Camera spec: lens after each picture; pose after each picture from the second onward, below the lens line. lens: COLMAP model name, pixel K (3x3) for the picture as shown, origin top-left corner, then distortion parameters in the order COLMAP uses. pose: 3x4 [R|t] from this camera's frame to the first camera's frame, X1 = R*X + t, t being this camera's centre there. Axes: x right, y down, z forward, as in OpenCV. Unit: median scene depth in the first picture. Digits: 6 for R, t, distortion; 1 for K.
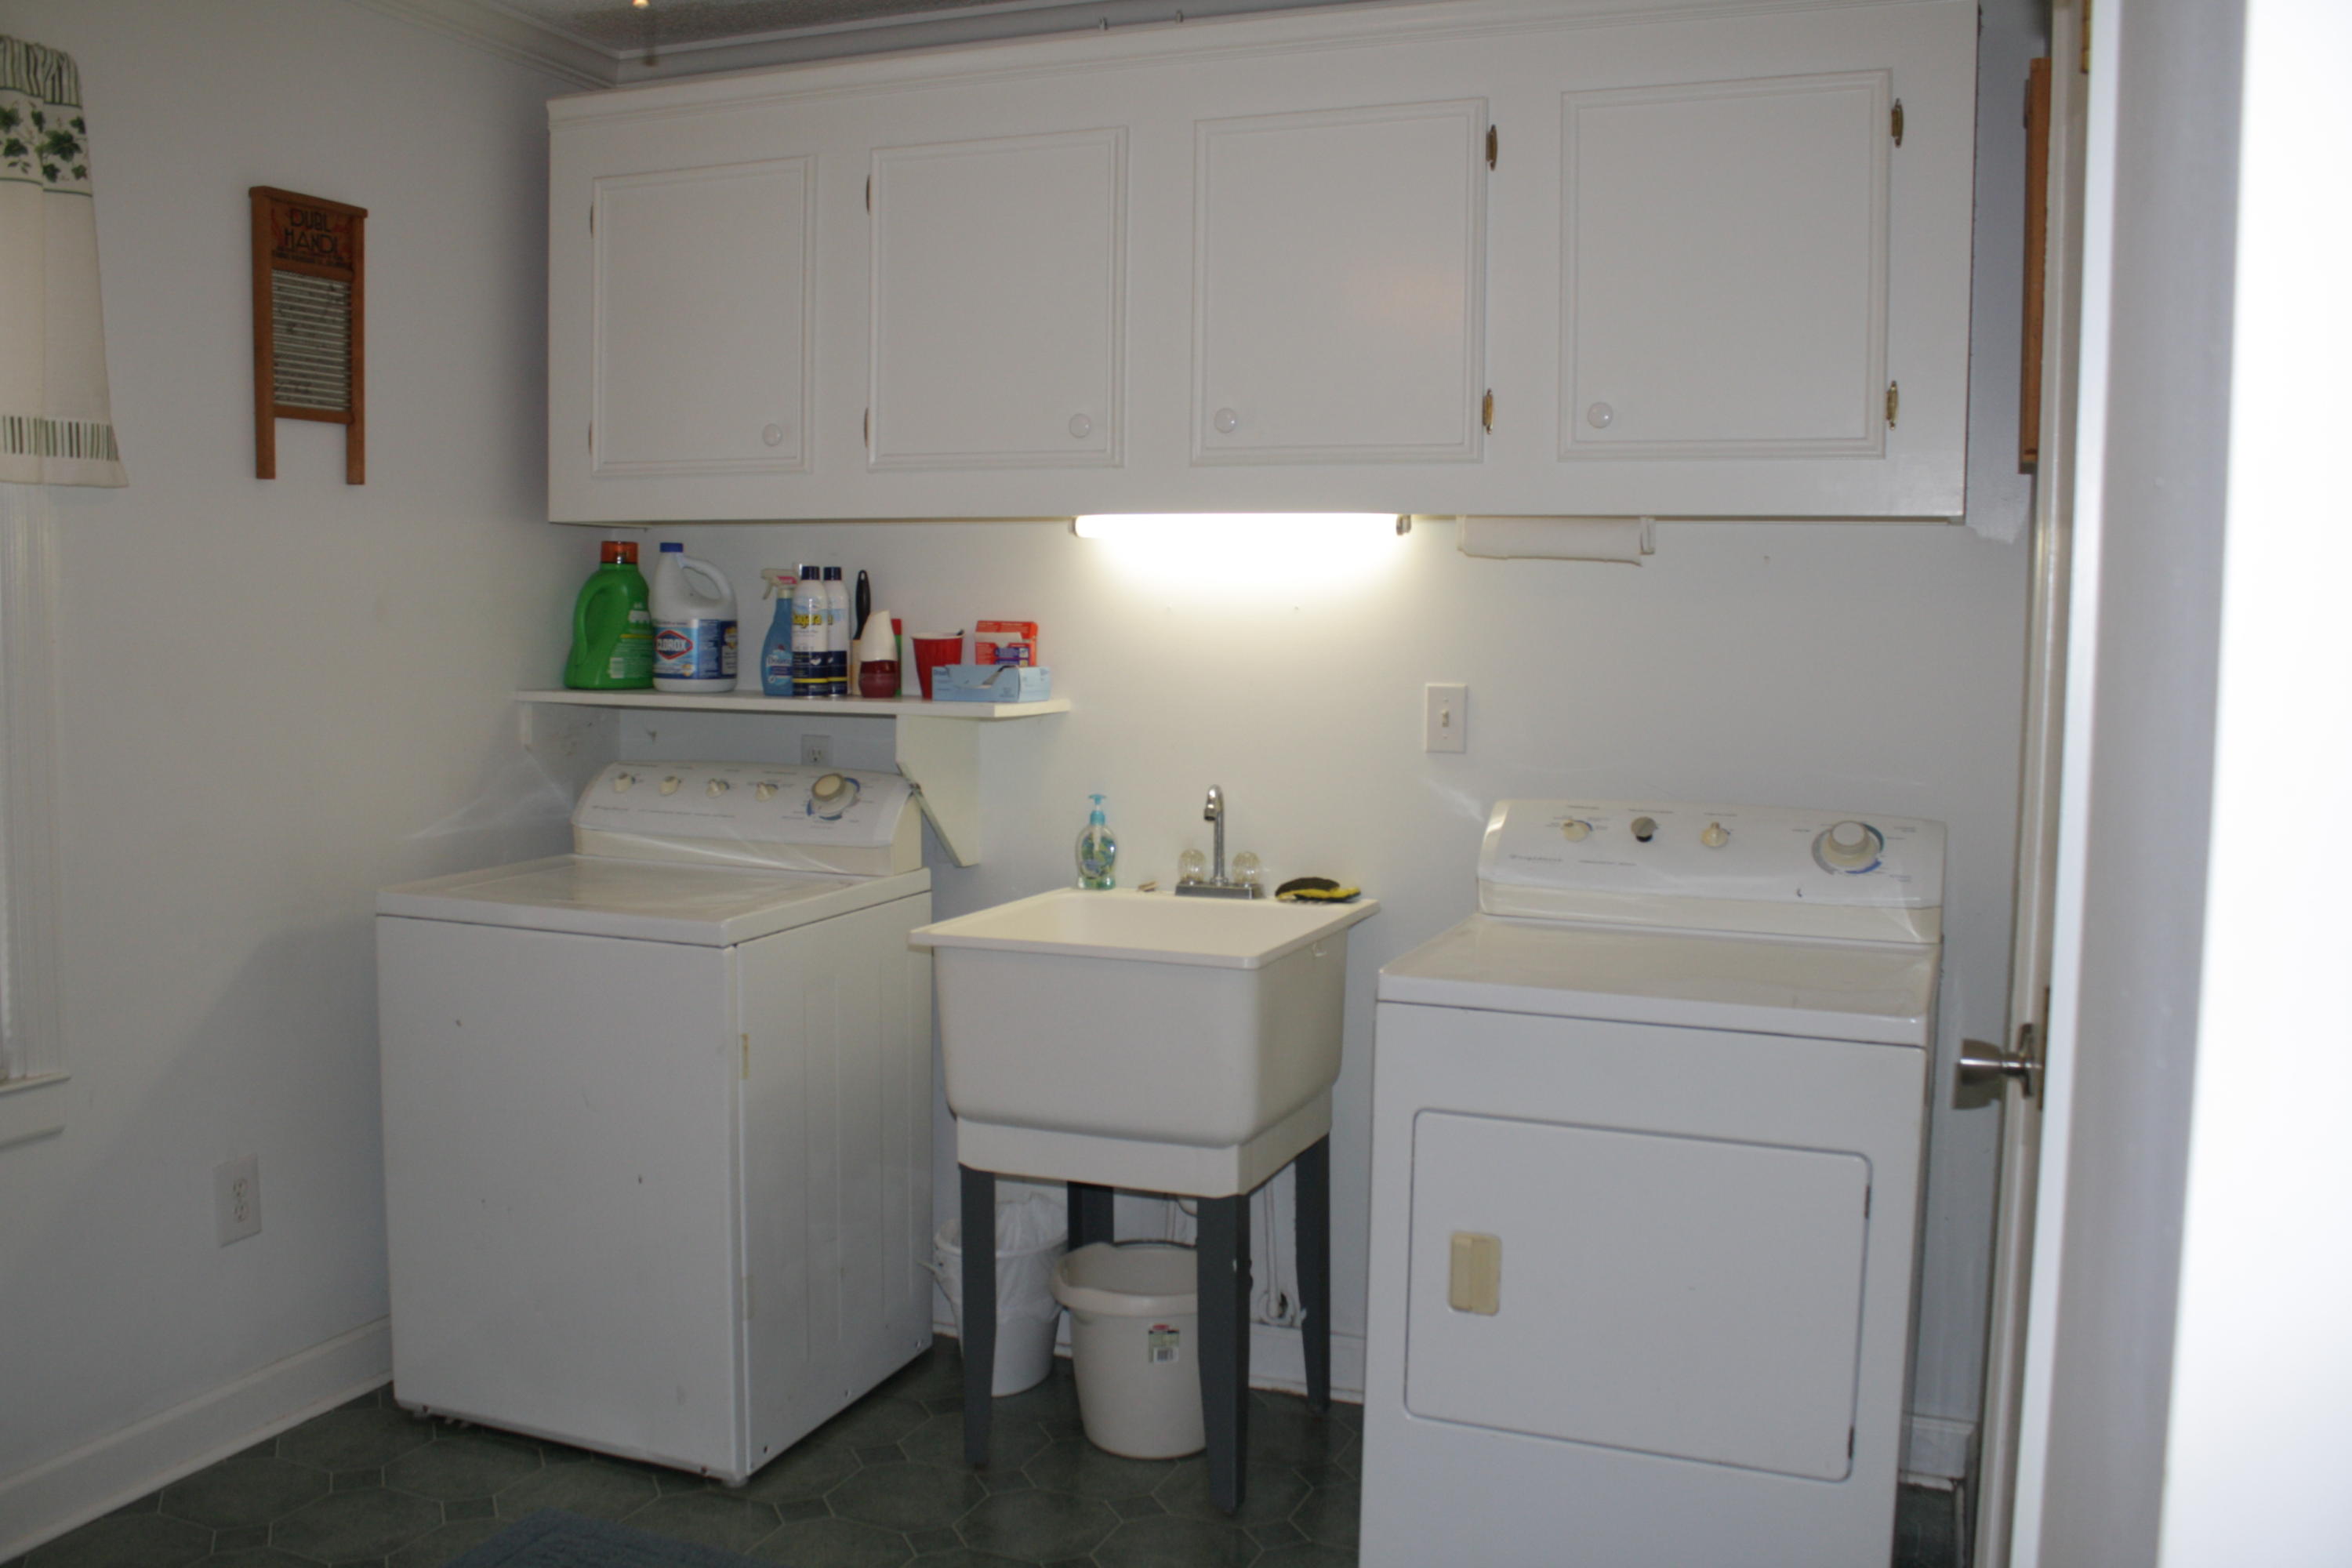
lens RADIAL K [[1996.5, 0, 1176.0], [0, 1996.5, 784.0], [0, 0, 1]] dist [-0.160453, 0.145143]
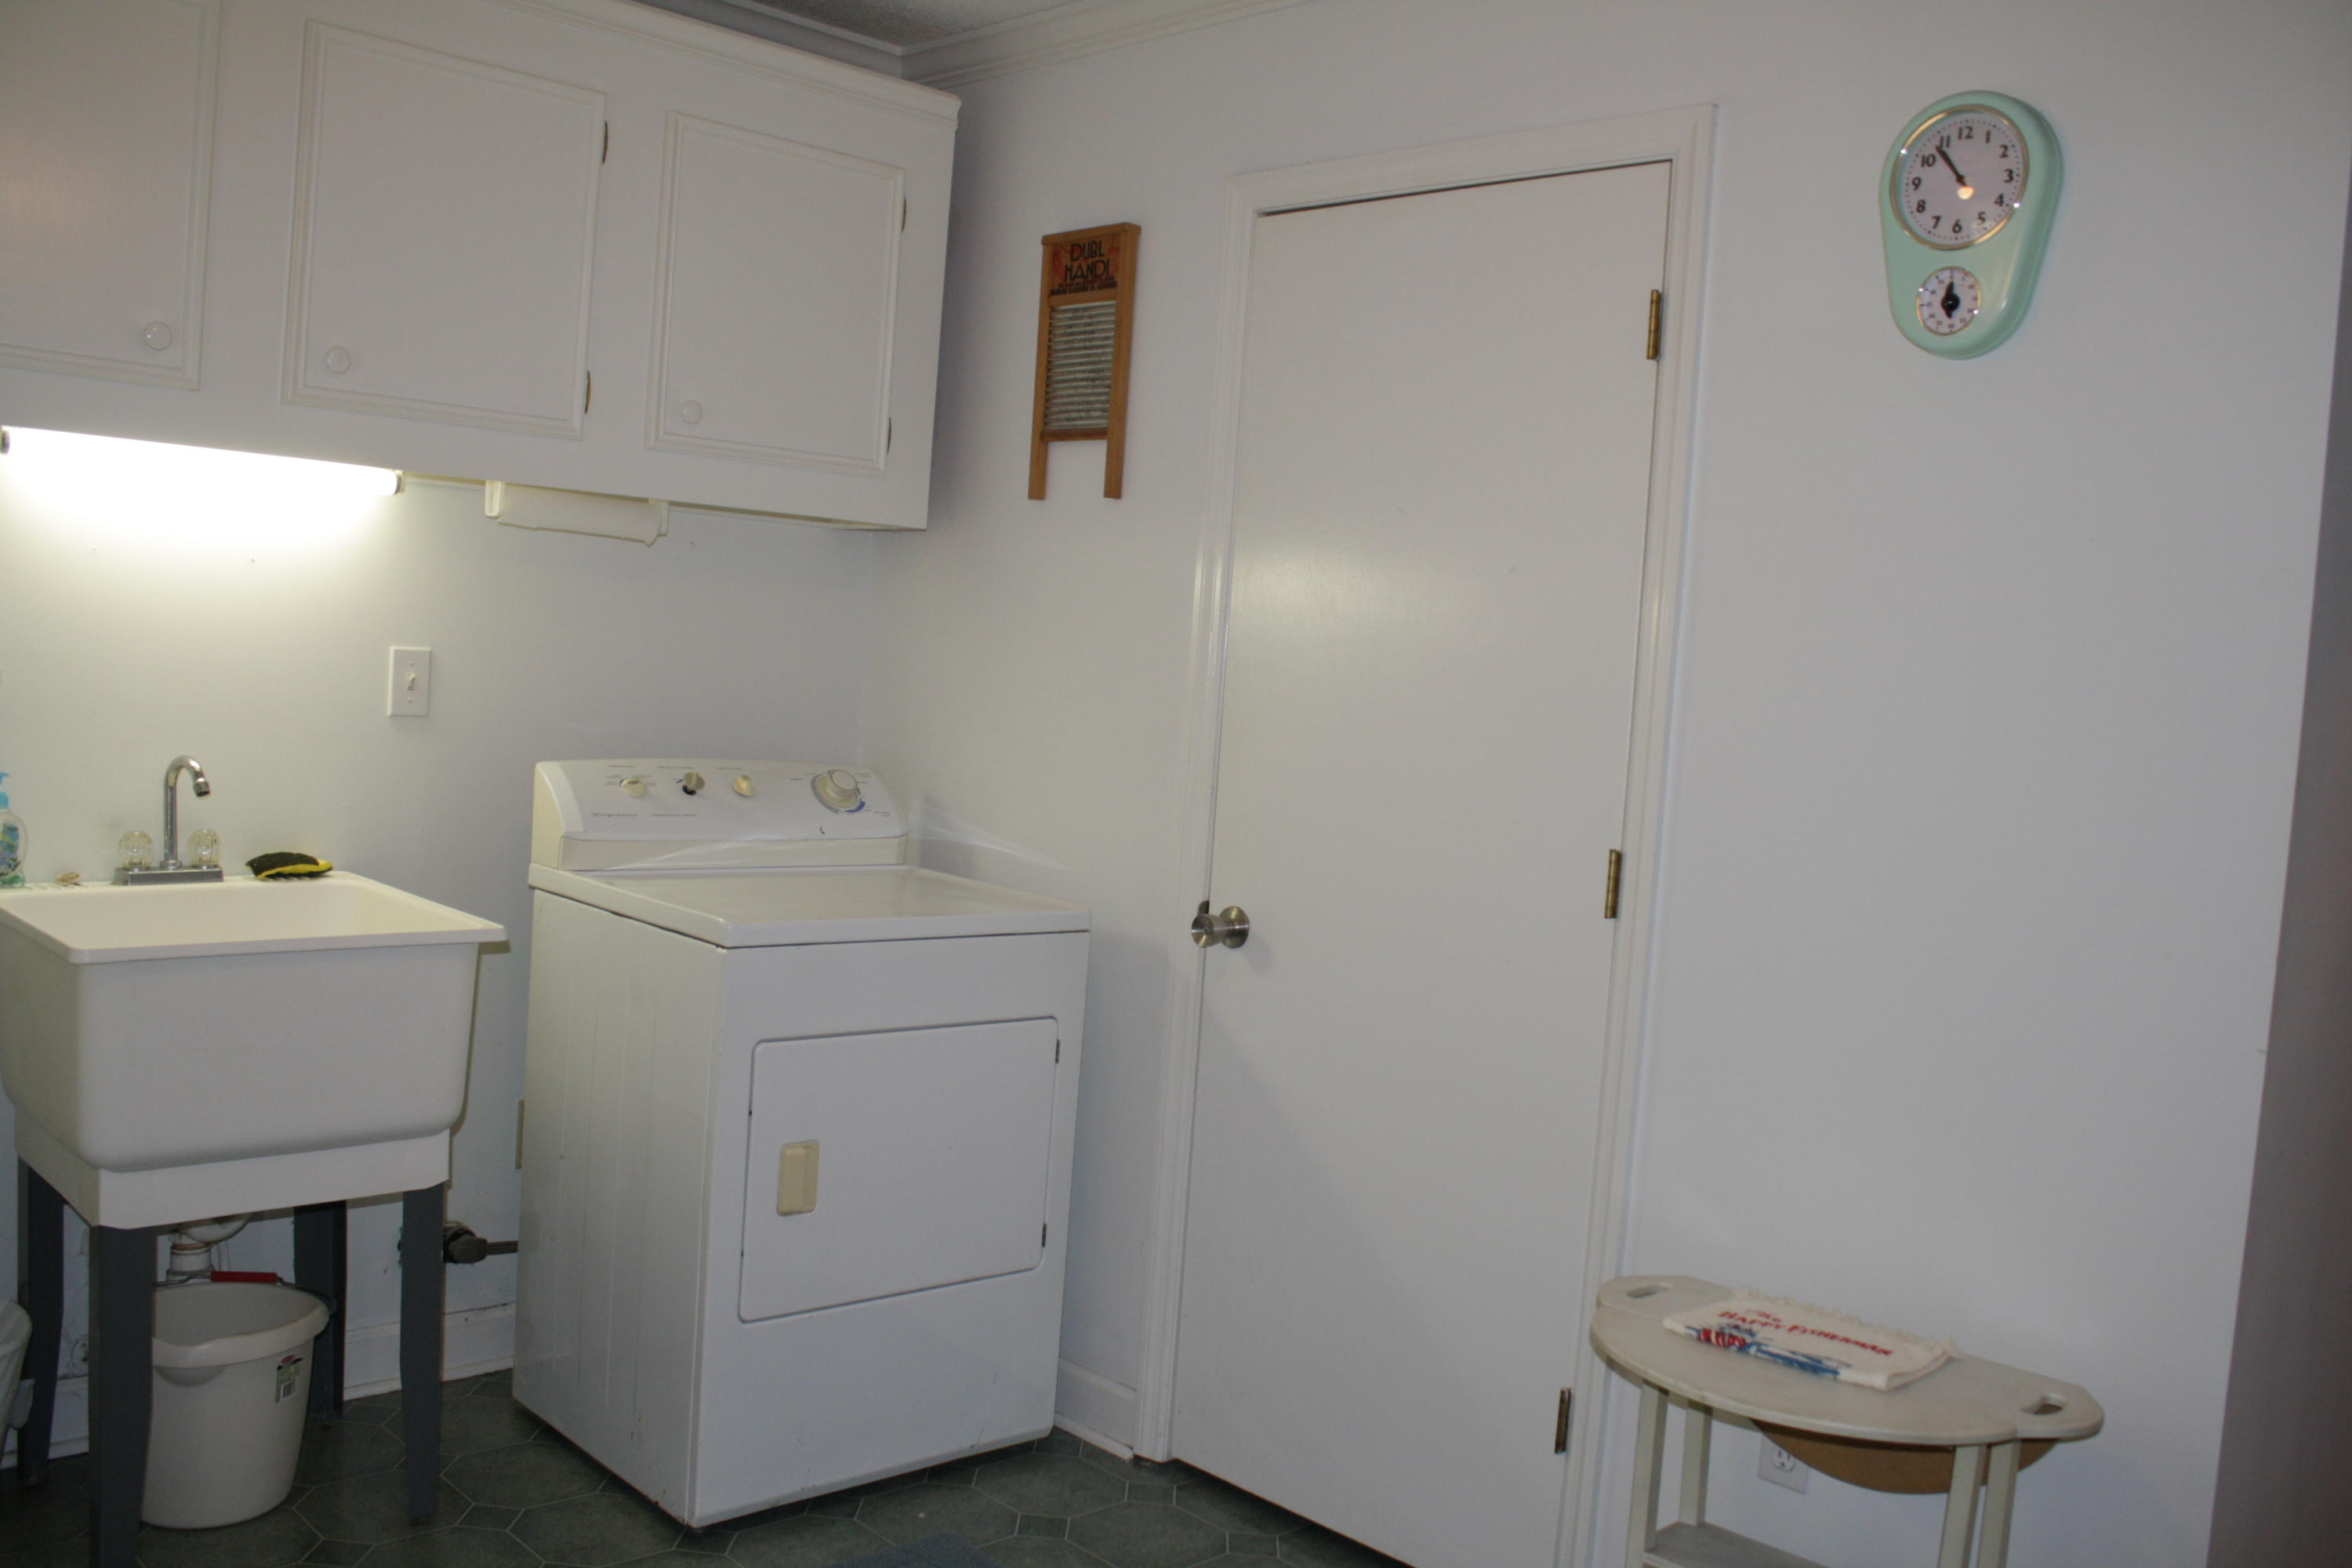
lens RADIAL K [[2061.6, 0, 1177.7], [0, 2061.6, 716.5], [0, 0, 1]] dist [0.000168, -0.182614]
pose [[0.424468, -0.013815, 0.905338, -1.278180], [0.012710, 0.999876, 0.009299, -0.041898], [-0.905354, 0.007559, 0.424591, 0.450730]]
